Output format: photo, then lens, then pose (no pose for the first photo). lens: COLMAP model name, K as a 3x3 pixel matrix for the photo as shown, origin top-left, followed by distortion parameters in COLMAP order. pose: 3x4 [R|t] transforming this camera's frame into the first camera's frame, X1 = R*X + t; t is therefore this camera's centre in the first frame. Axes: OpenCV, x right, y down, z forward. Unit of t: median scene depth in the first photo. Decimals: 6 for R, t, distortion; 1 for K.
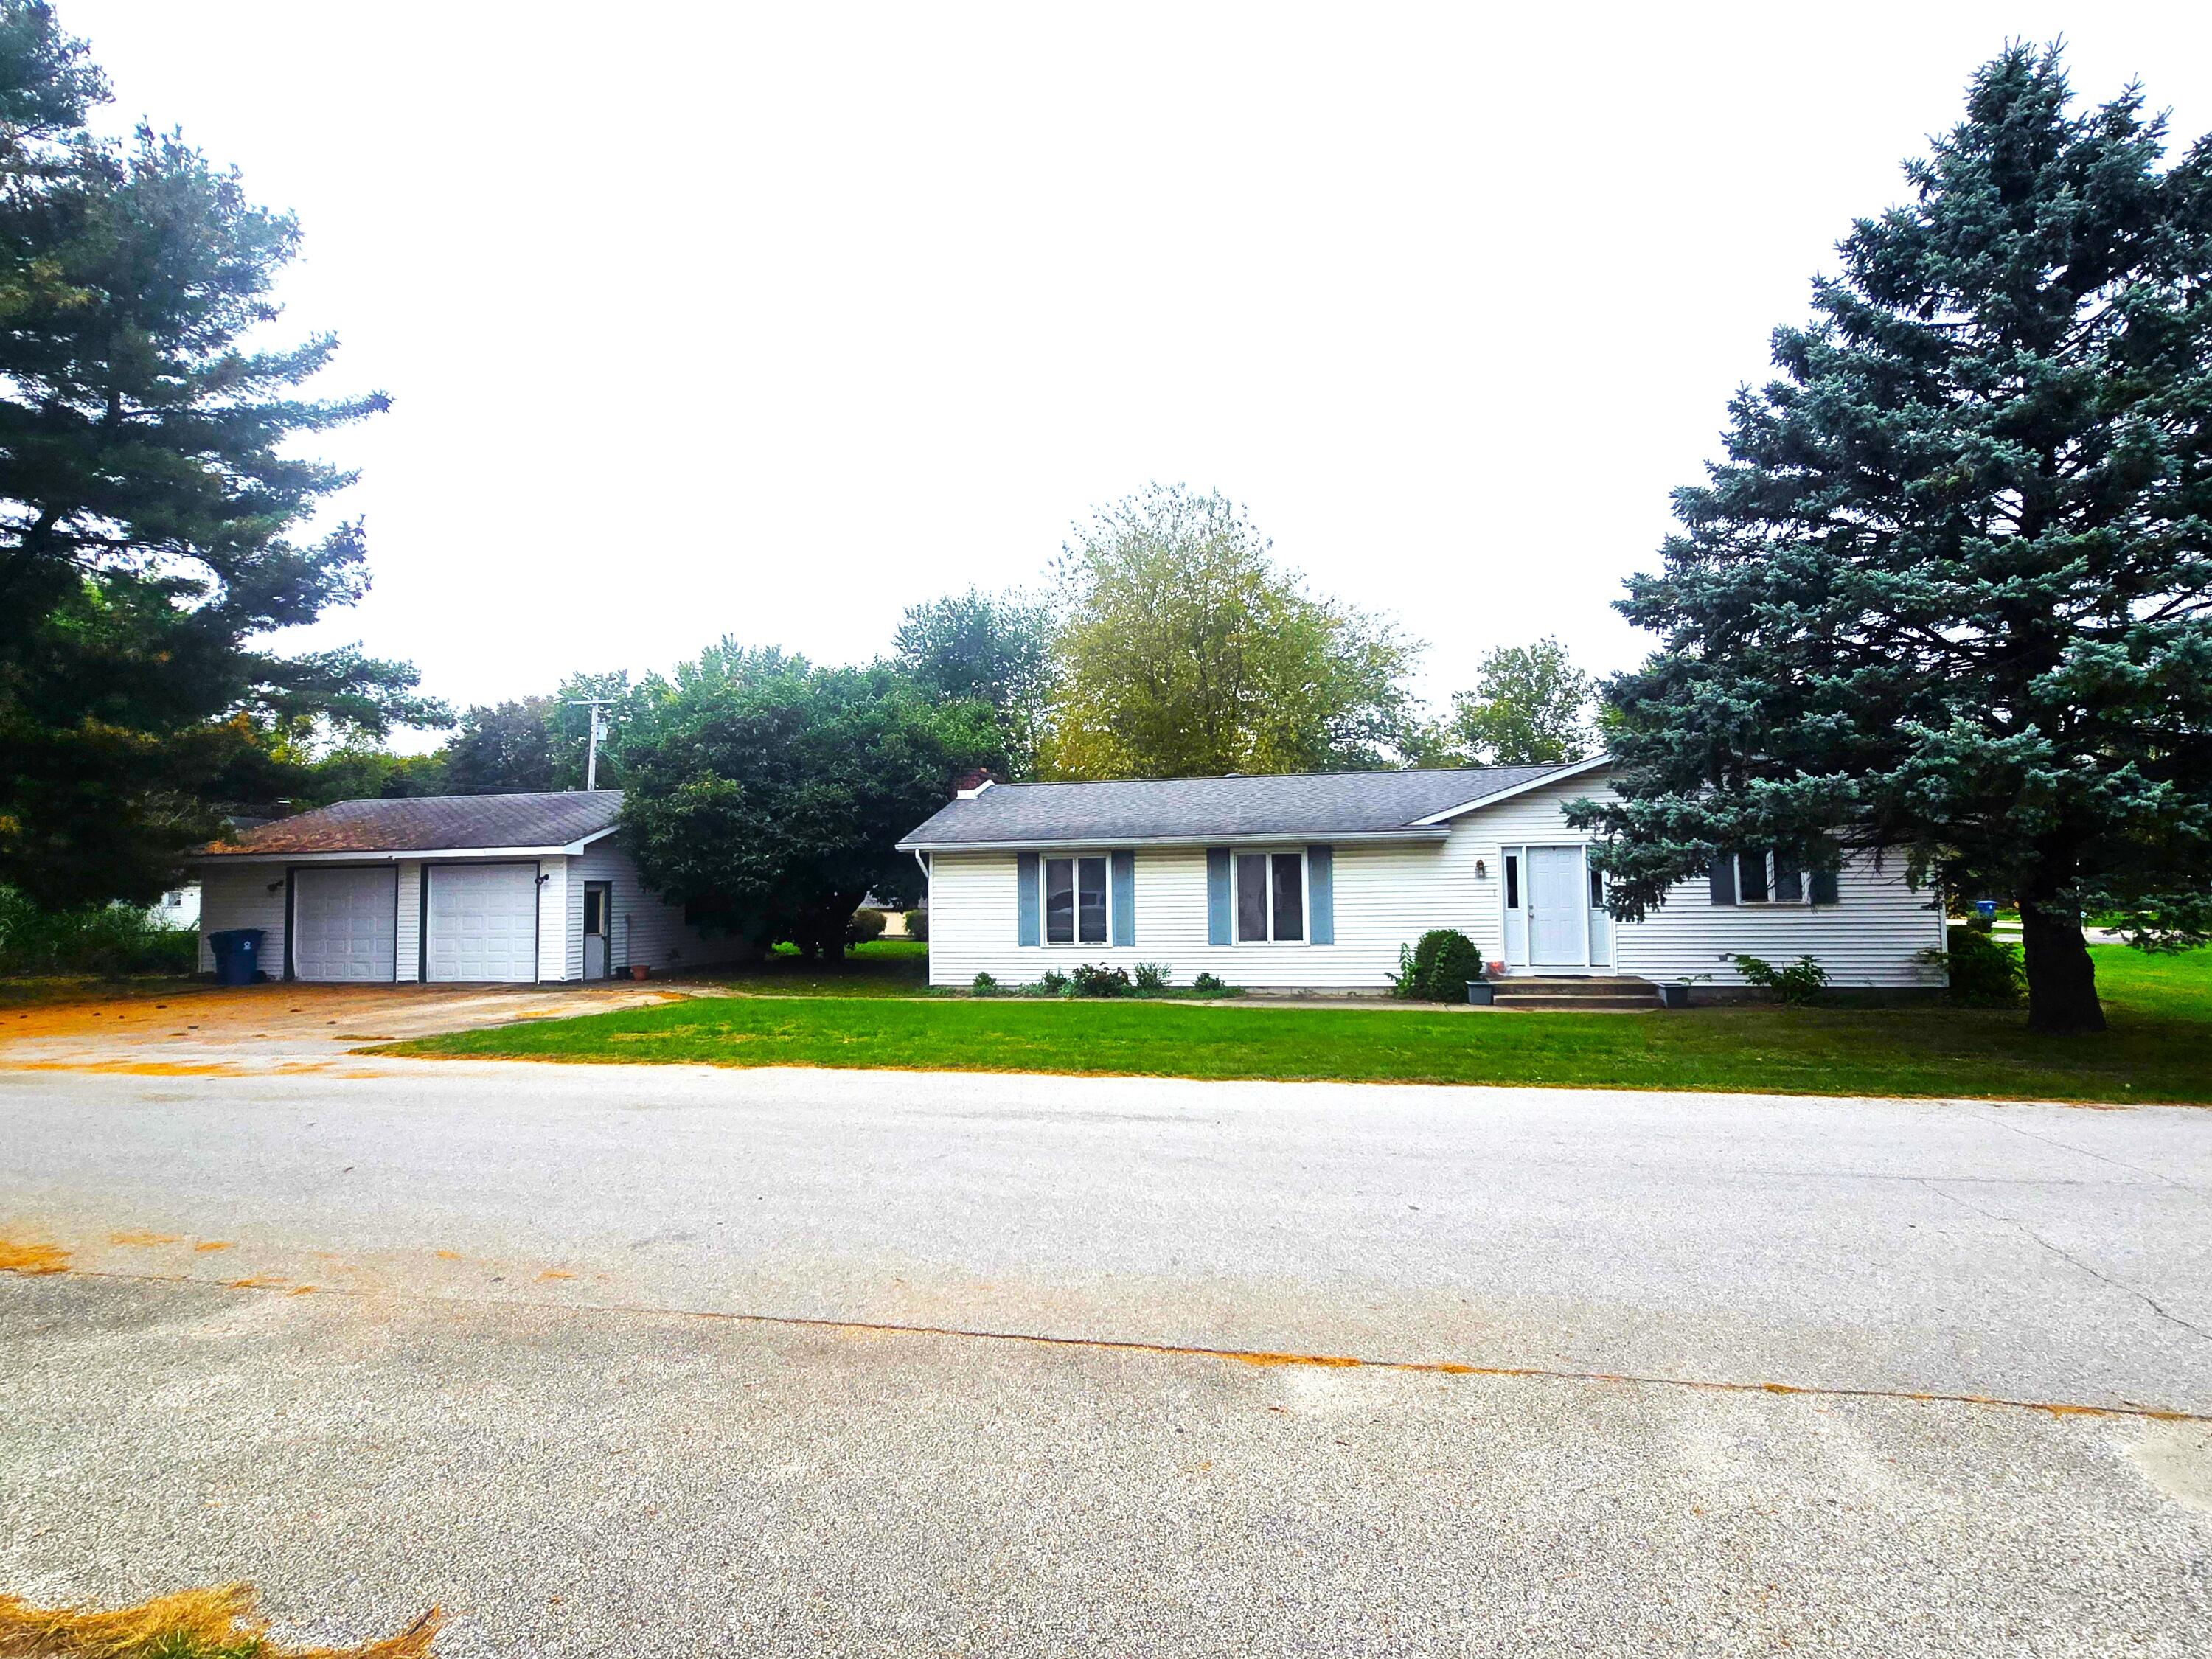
lens RADIAL K [[1166.6, 0, 1106.0], [0, 1166.6, 829.5], [0, 0, 1]] dist [0.017086, 0.001180]
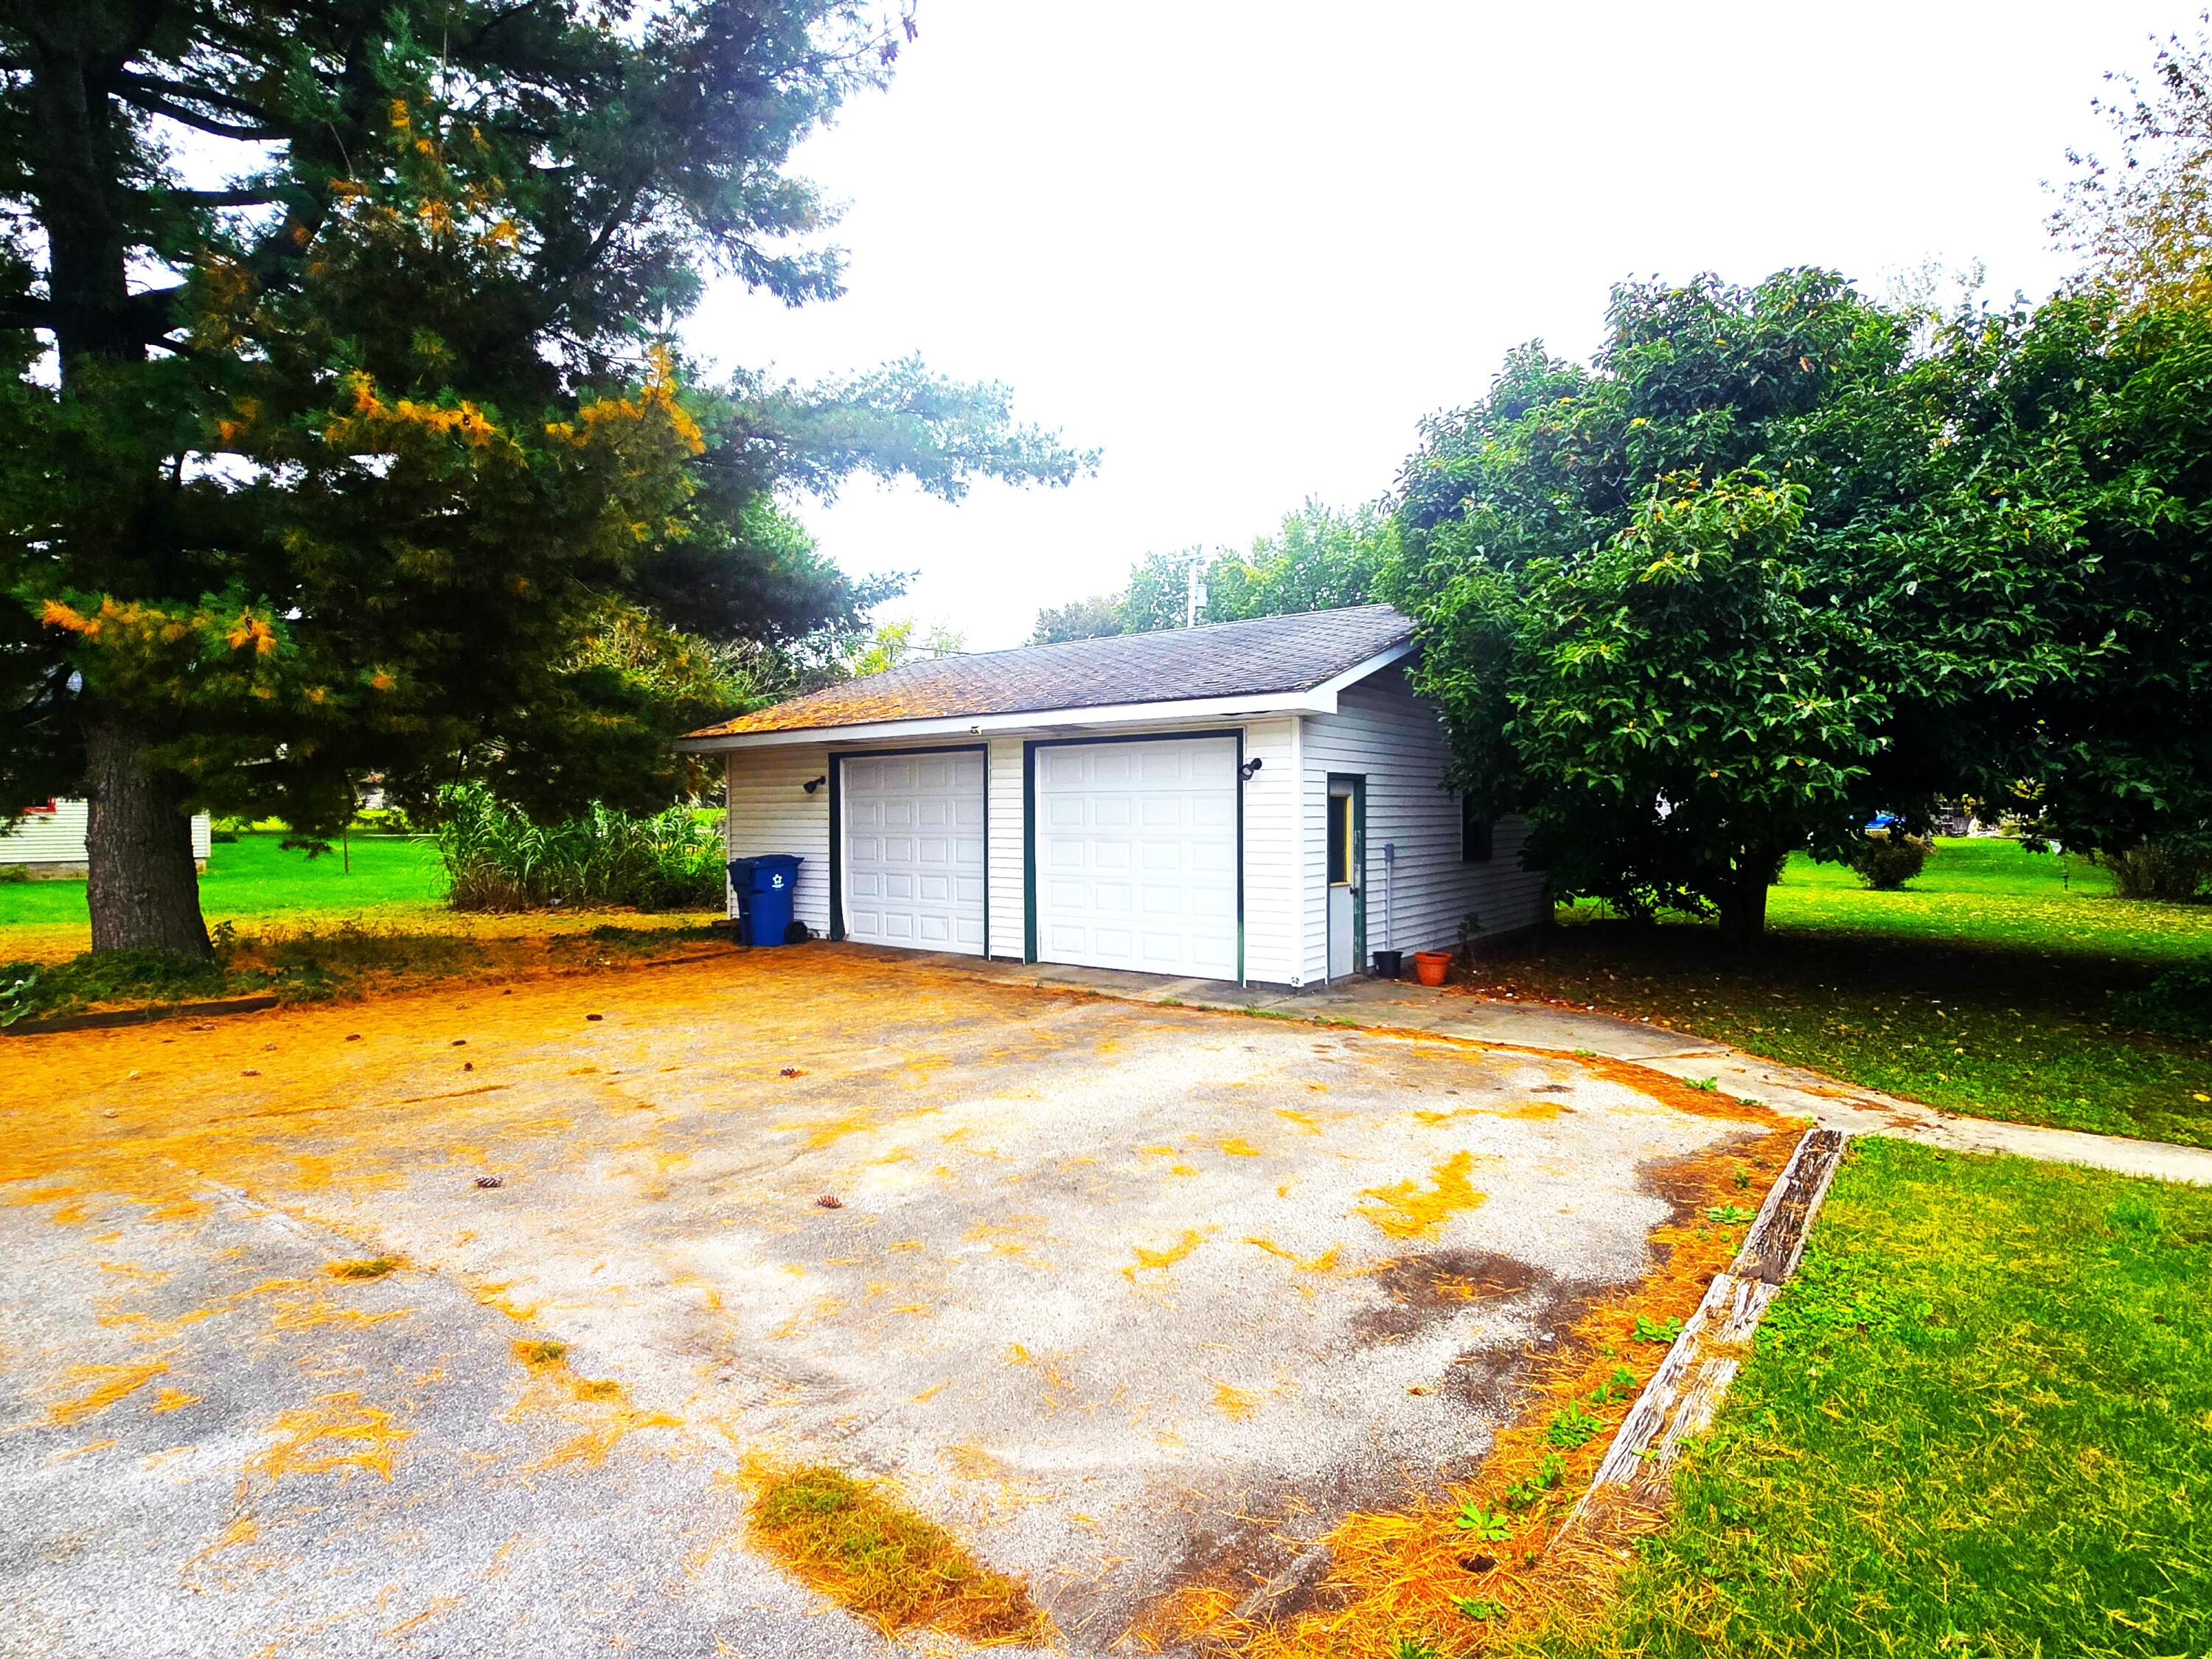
lens RADIAL K [[890.2, 0, 1106.0], [0, 890.2, 829.5], [0, 0, 1]] dist [-0.000295, 0.000024]
pose [[0.921247, 0.017873, -0.388567, -0.404356], [0.014012, 0.996771, 0.079070, 0.038699], [0.388726, -0.078288, 0.918021, 0.661579]]
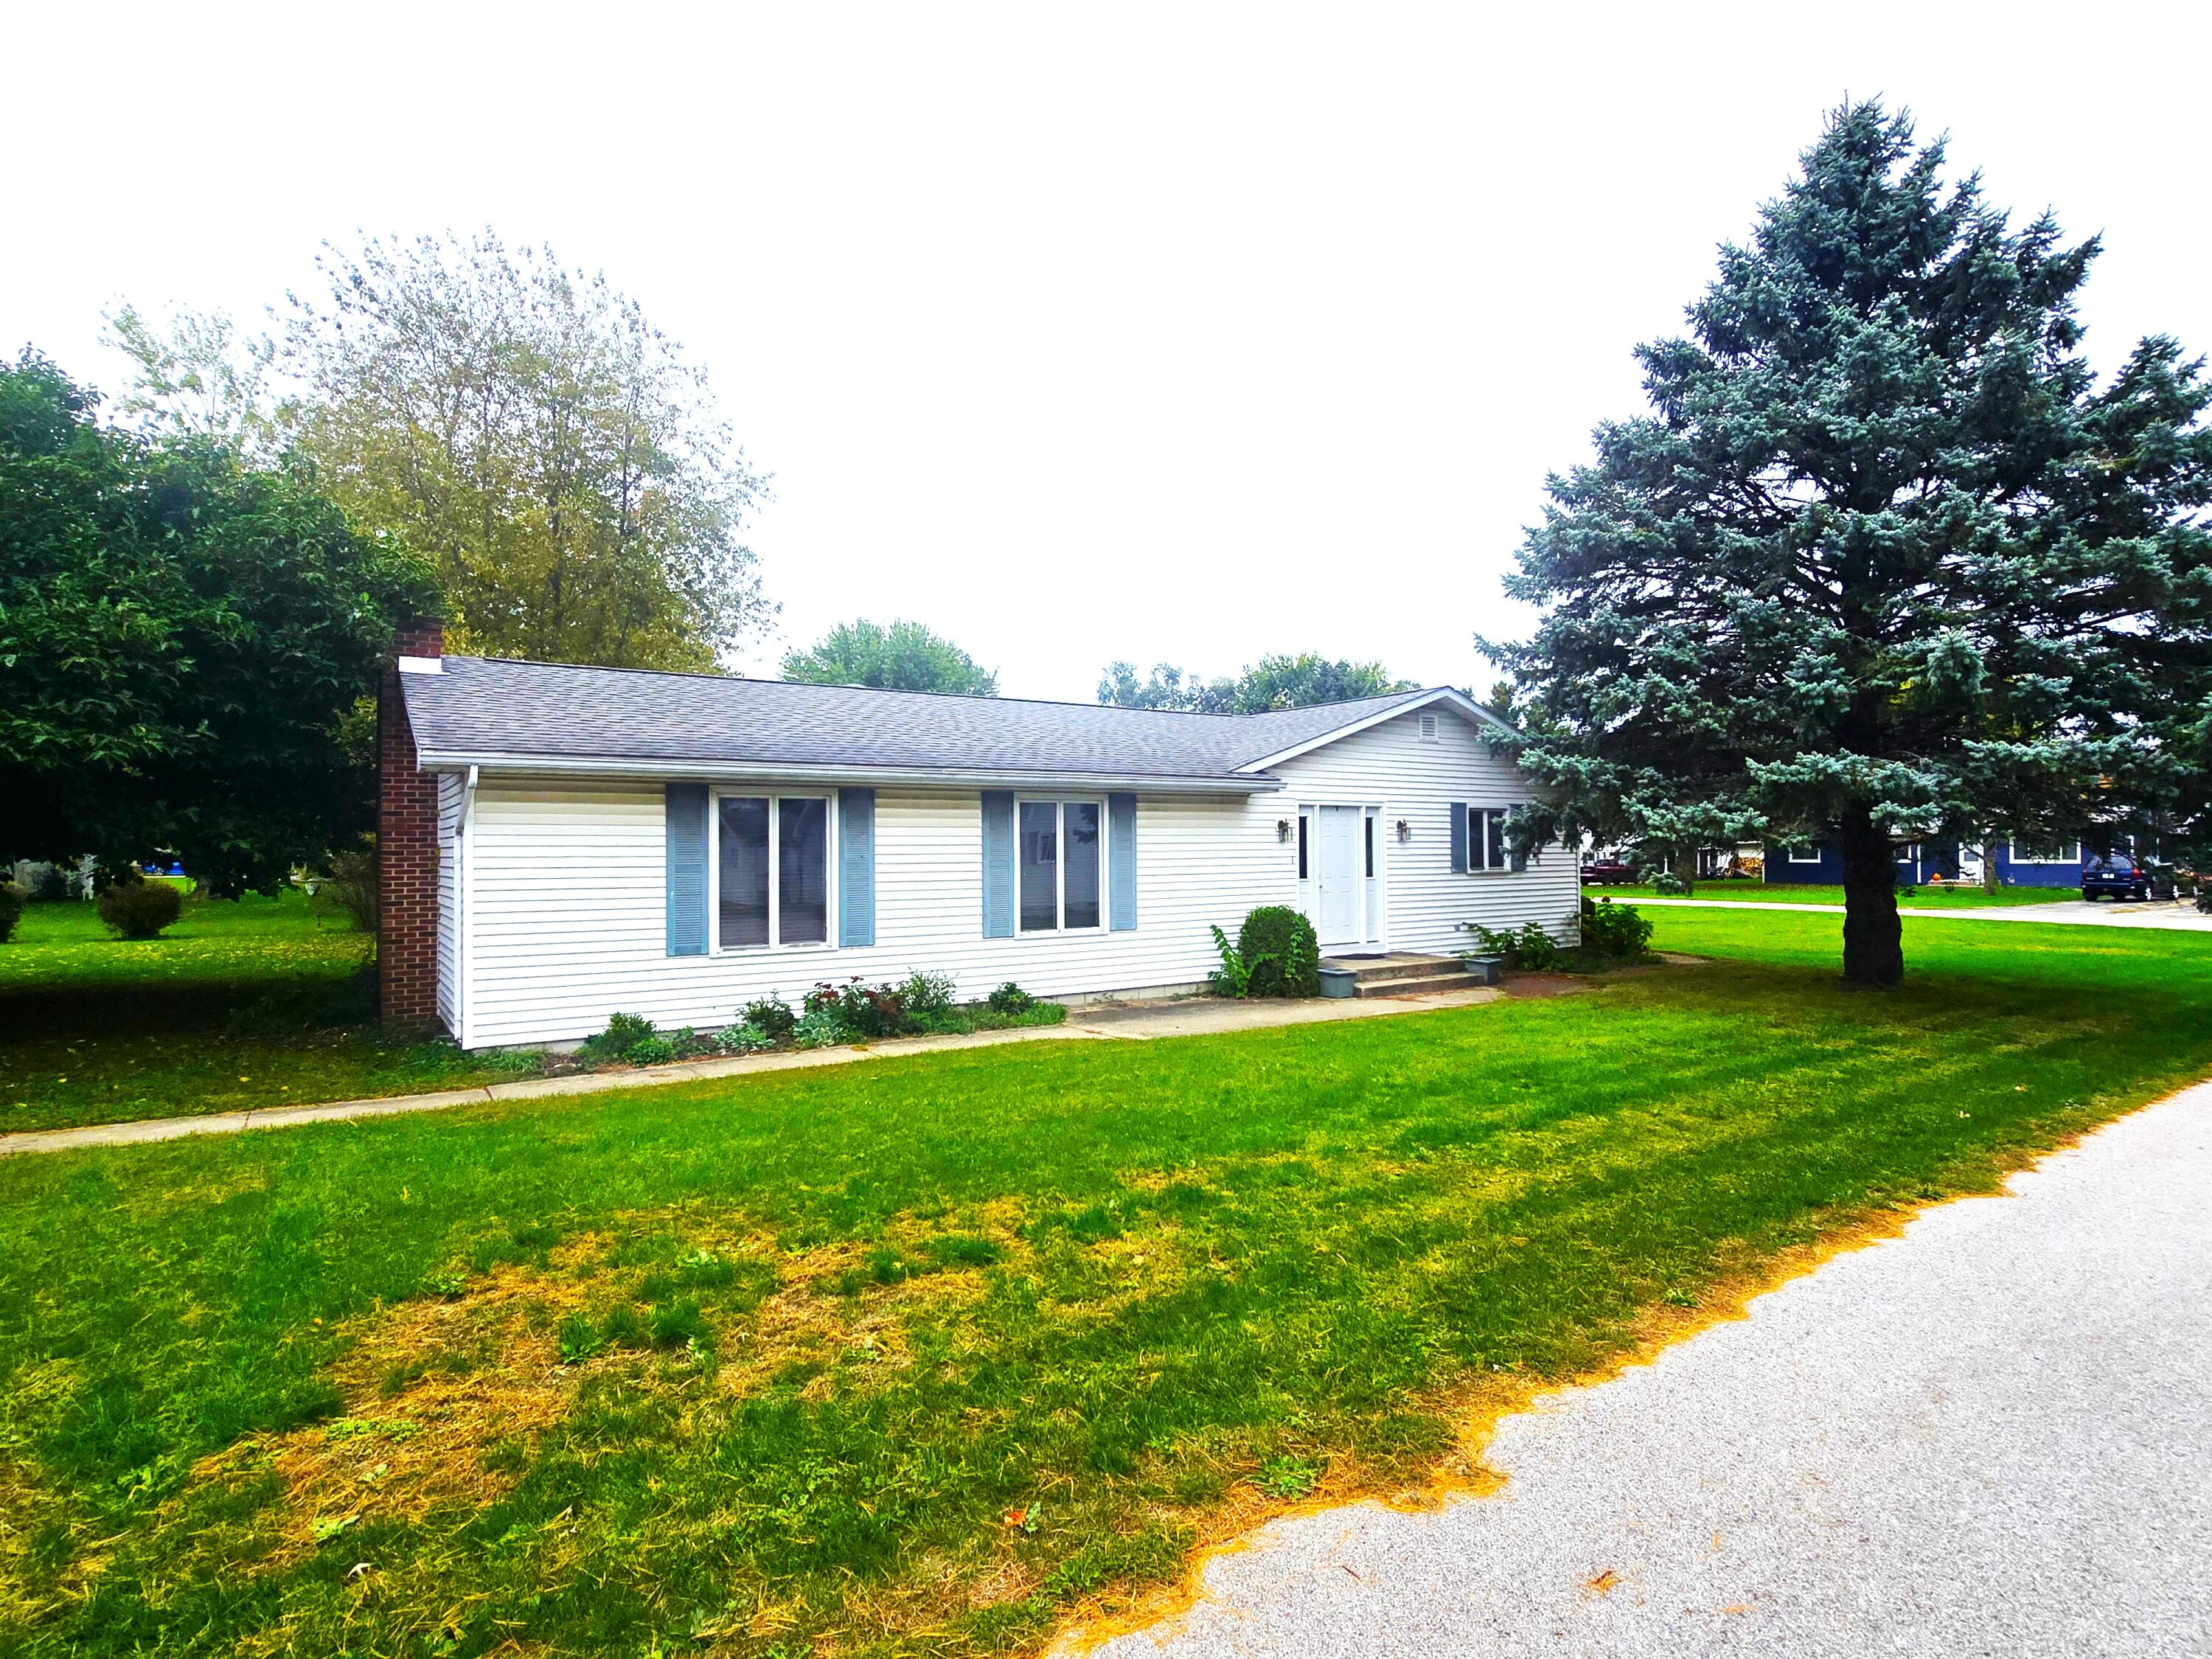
lens RADIAL K [[1166.6, 0, 1106.0], [0, 1166.6, 829.5], [0, 0, 1]] dist [0.017086, 0.001180]
pose [[0.681203, 0.017686, 0.731881, -0.318778], [-0.046924, 0.998707, 0.019540, 0.020339], [-0.730589, -0.047653, 0.681153, 0.466467]]
